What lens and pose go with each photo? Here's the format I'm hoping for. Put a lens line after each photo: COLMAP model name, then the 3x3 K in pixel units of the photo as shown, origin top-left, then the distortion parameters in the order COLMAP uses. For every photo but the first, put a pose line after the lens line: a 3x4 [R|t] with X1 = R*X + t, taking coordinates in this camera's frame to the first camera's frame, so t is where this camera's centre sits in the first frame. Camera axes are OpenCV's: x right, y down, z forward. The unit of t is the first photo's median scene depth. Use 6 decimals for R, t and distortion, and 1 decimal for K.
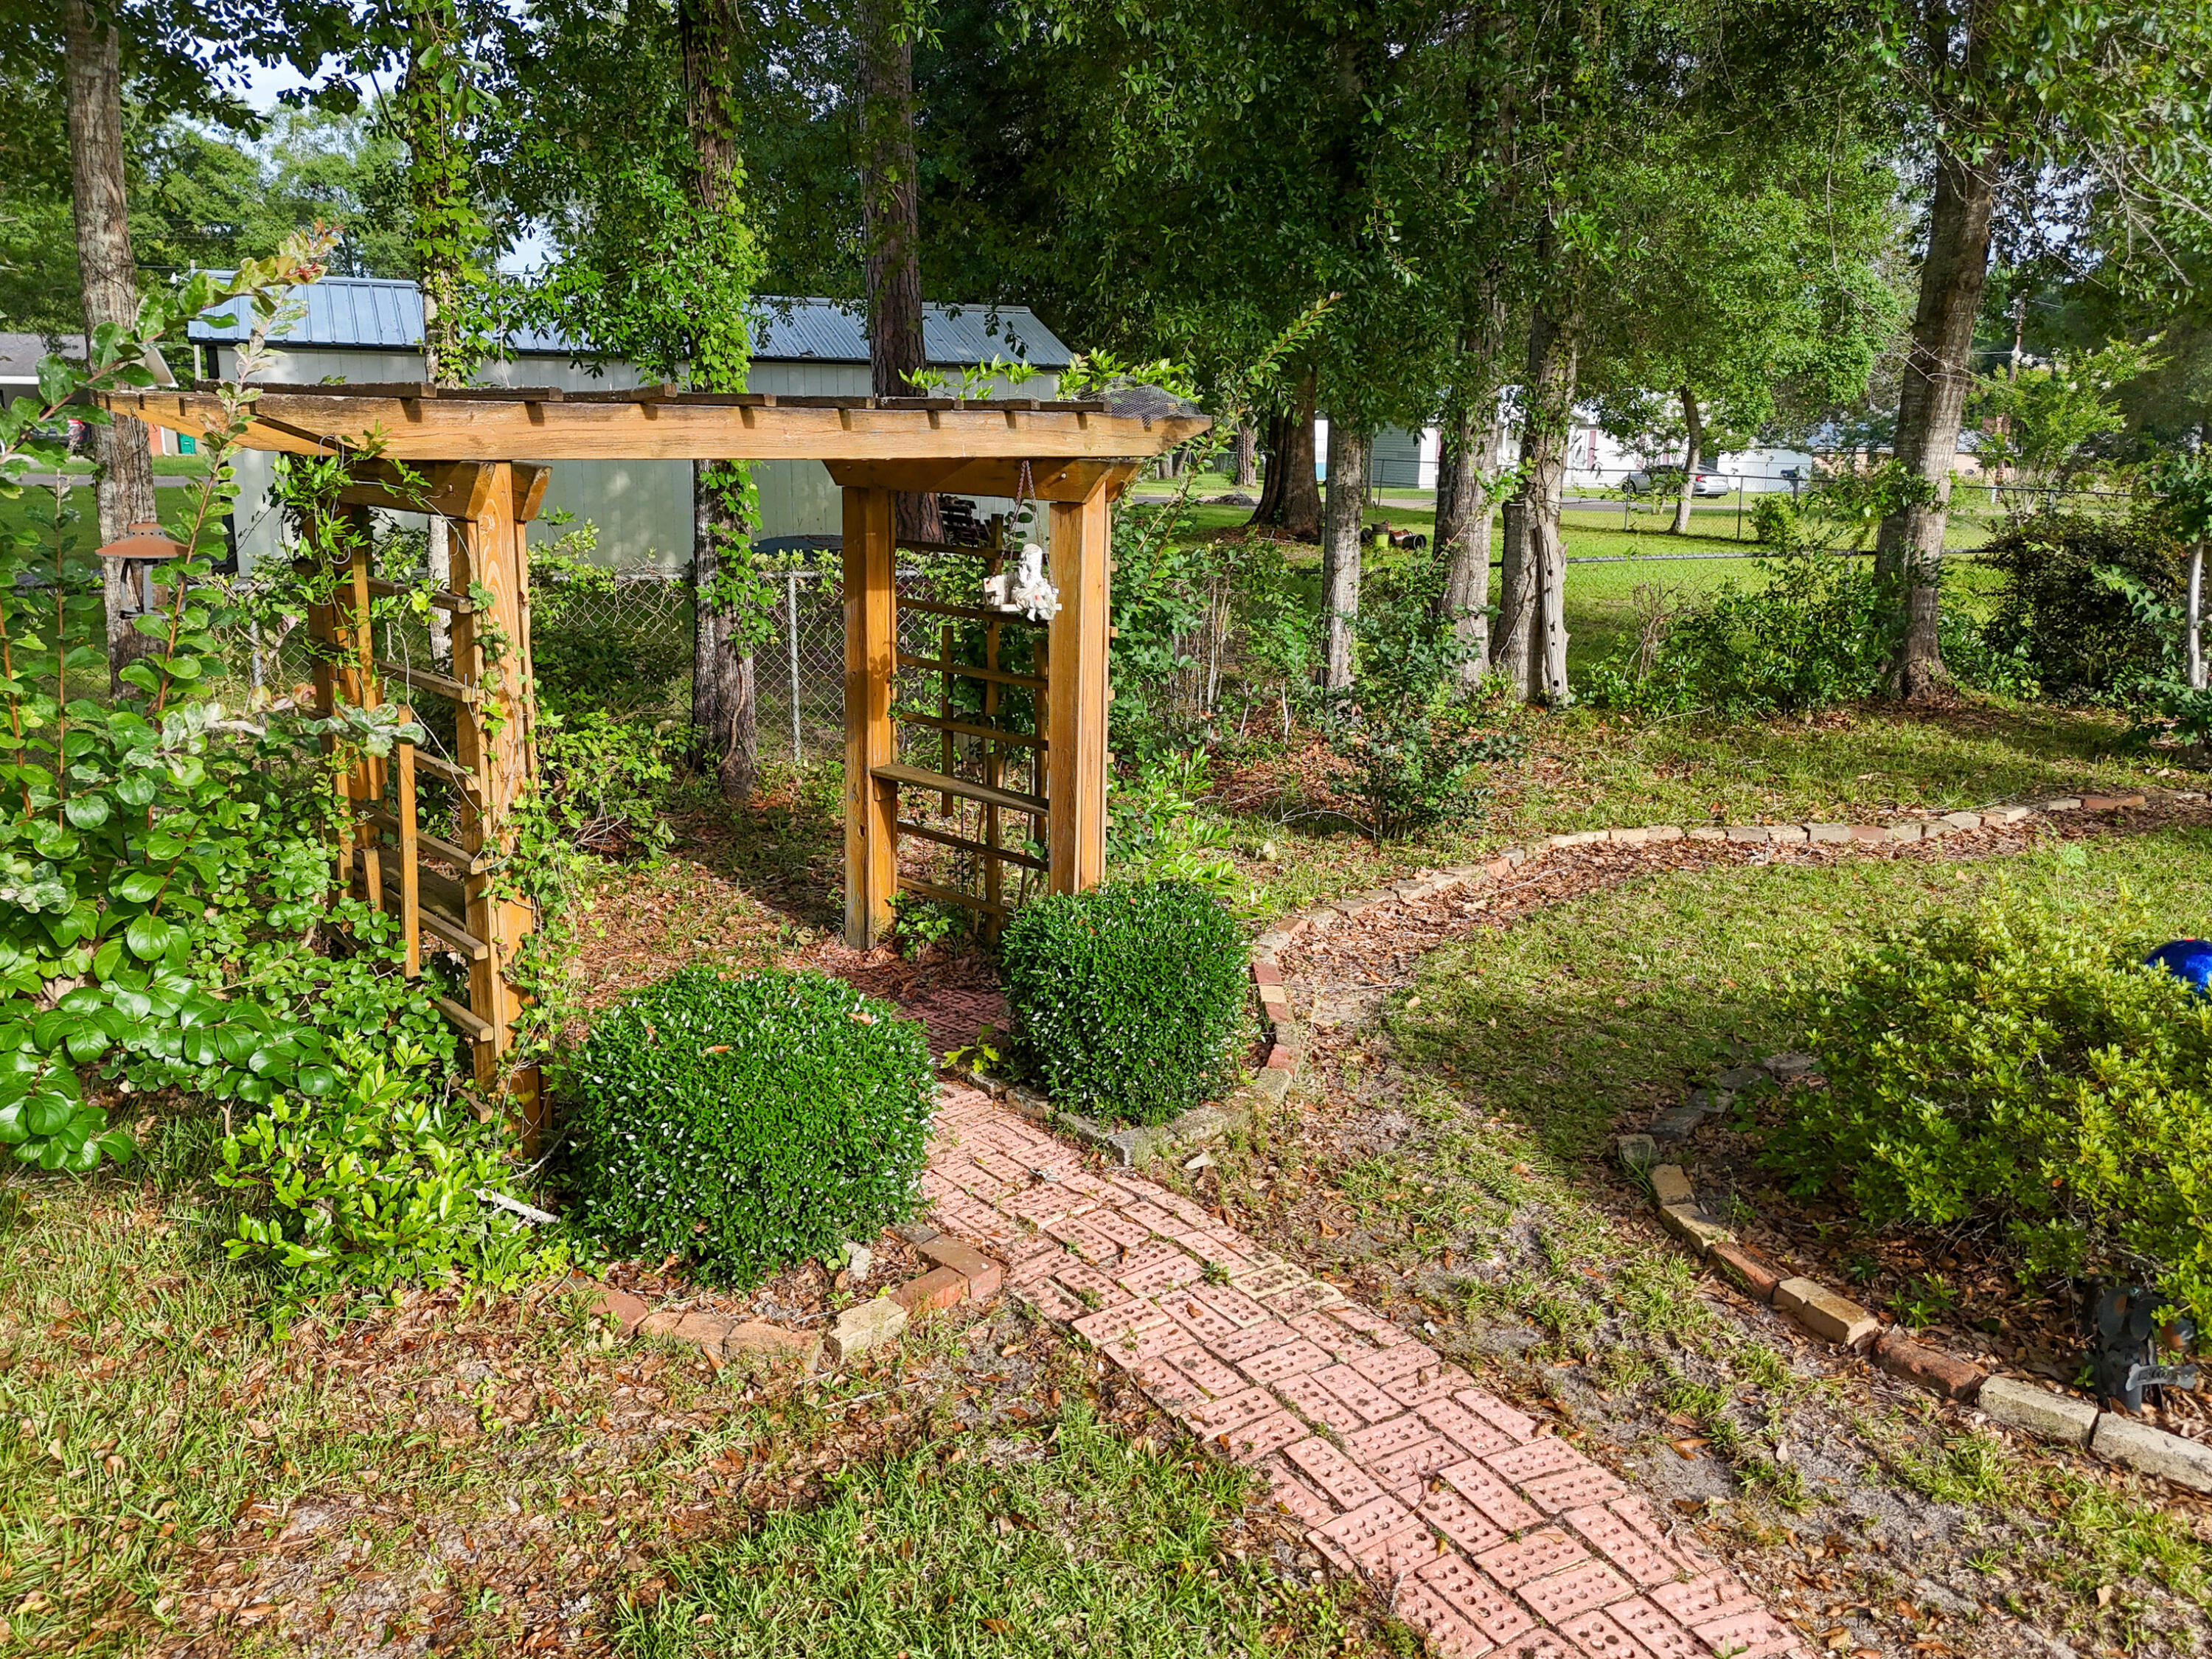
lens RADIAL K [[1716.0, 0, 1091.5], [0, 1716.0, 866.8], [0, 0, 1]] dist [0.099525, -0.142807]
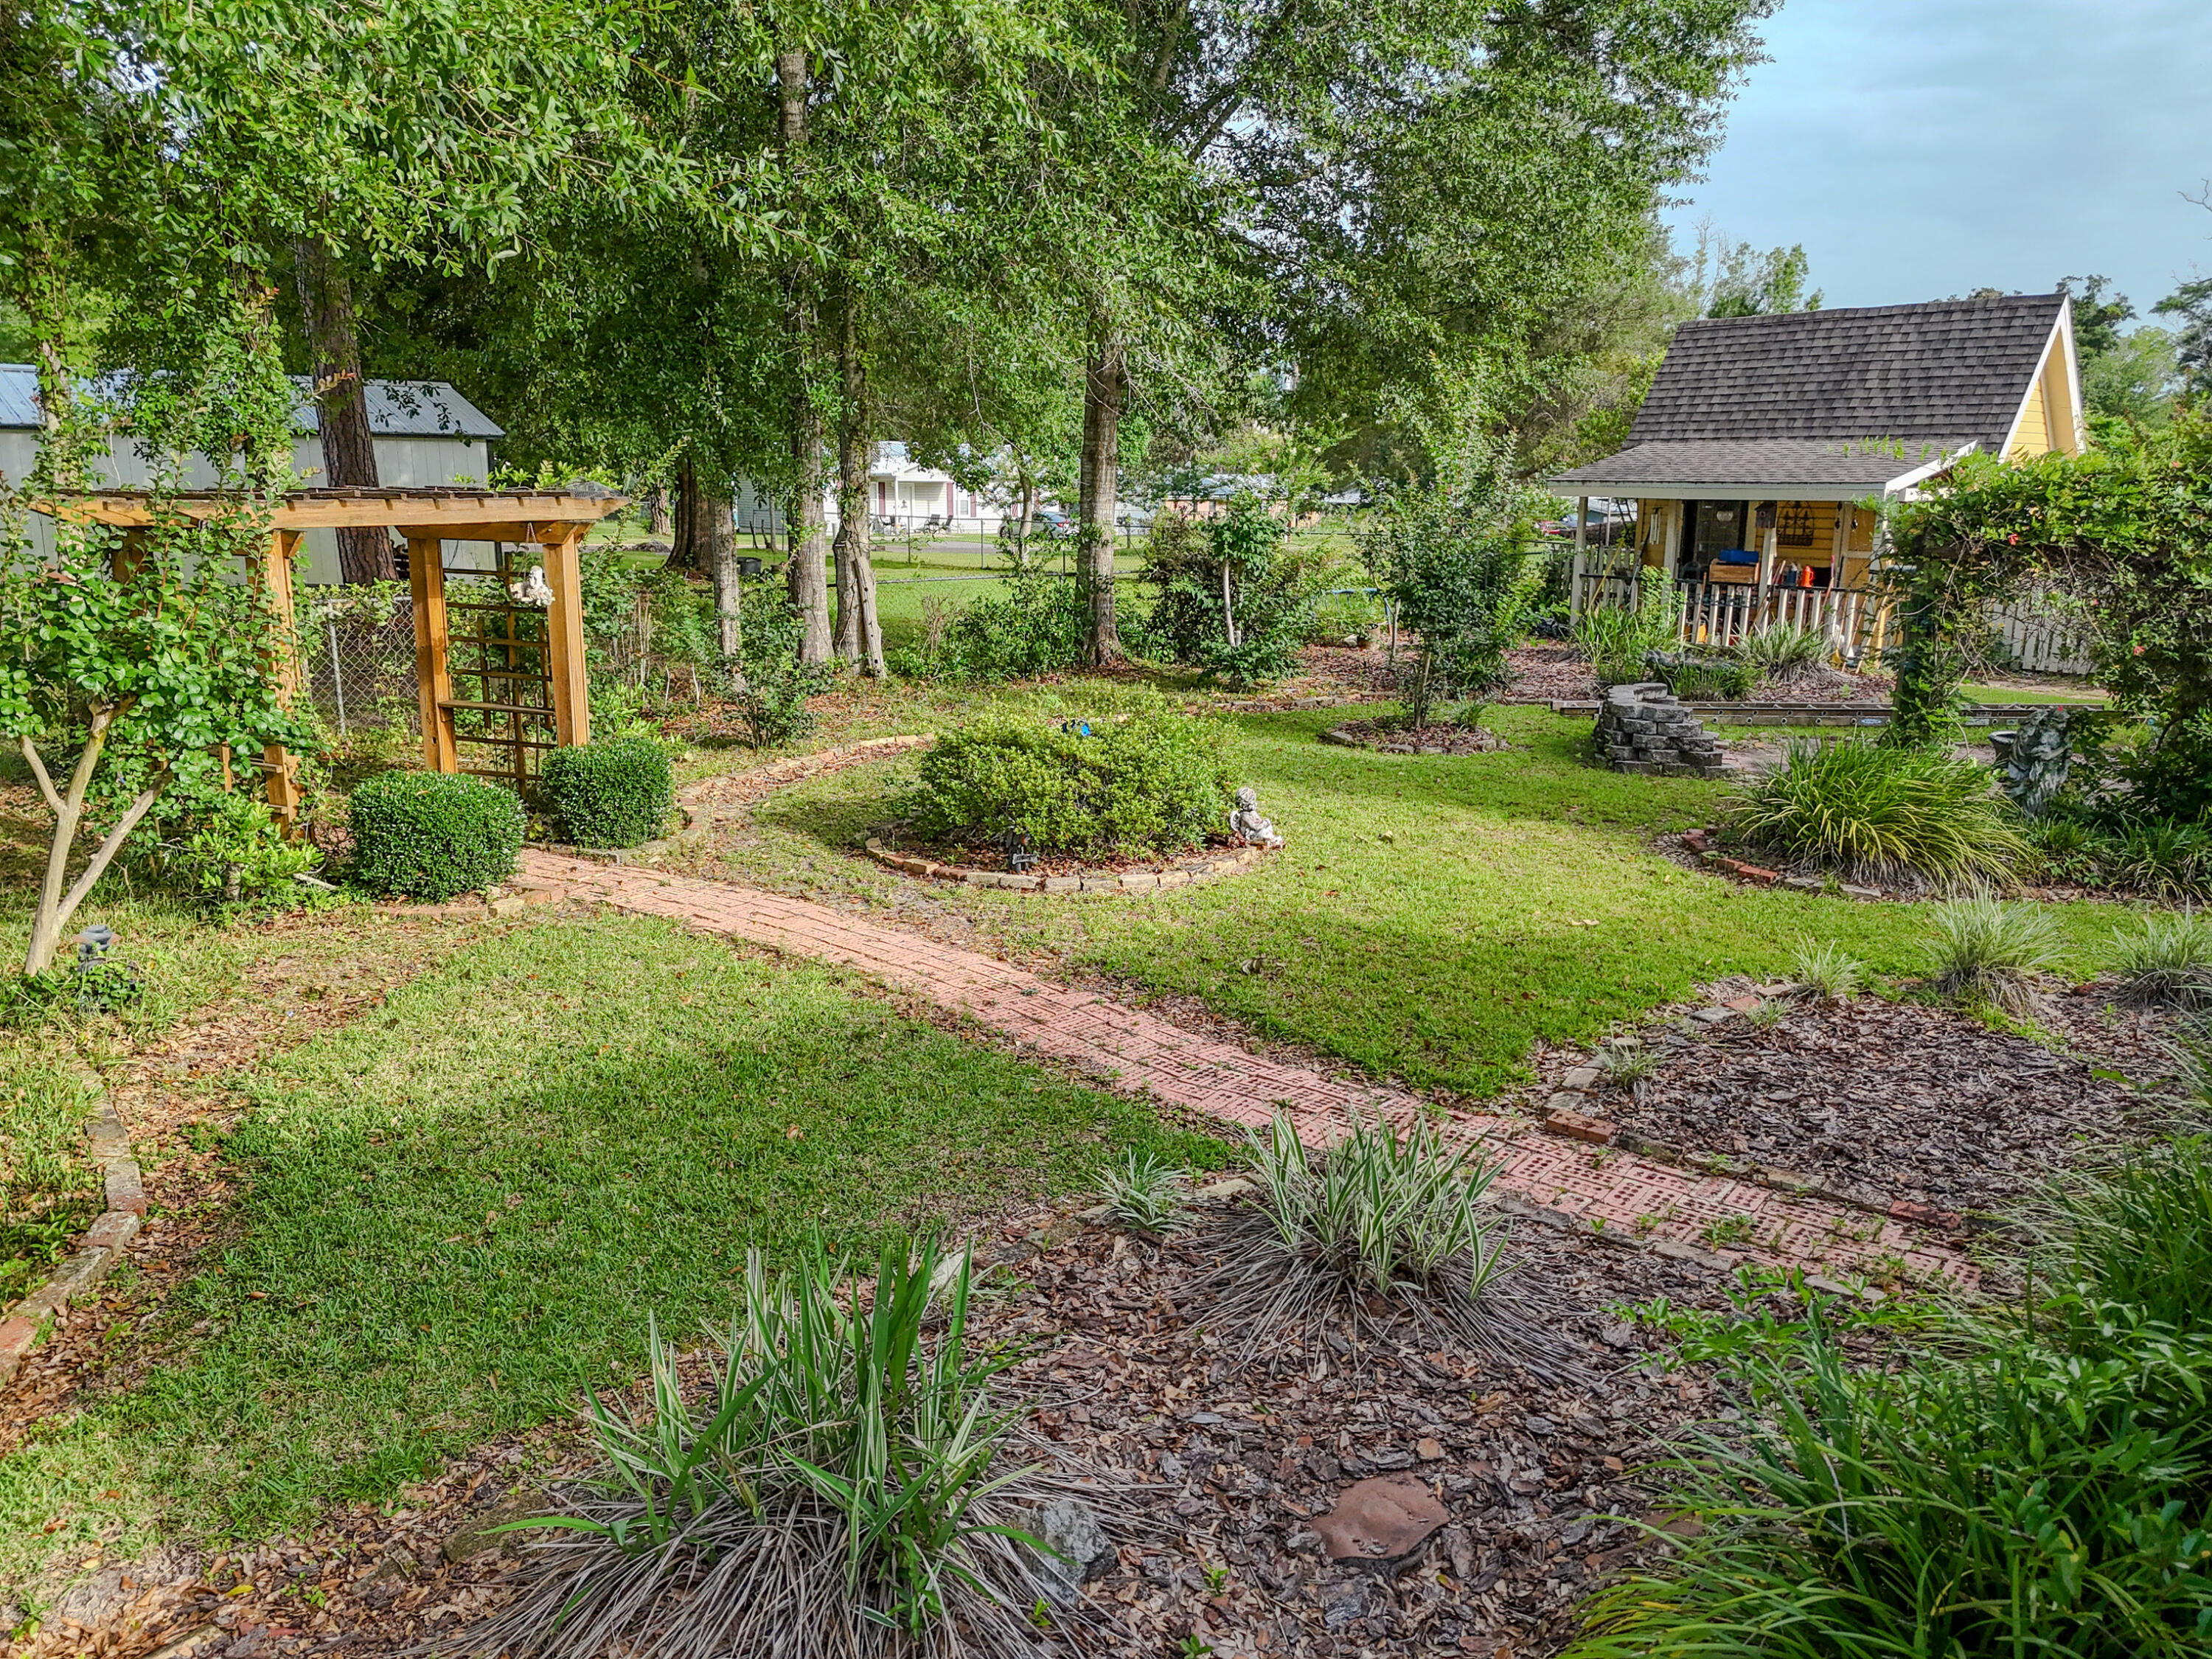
lens RADIAL K [[1716.0, 0, 1091.5], [0, 1716.0, 866.8], [0, 0, 1]] dist [0.099525, -0.142807]
pose [[0.947250, -0.079271, 0.310539, -0.051823], [0.087333, 0.996105, -0.012121, 0.151161], [-0.308369, 0.038602, 0.950483, -0.683622]]
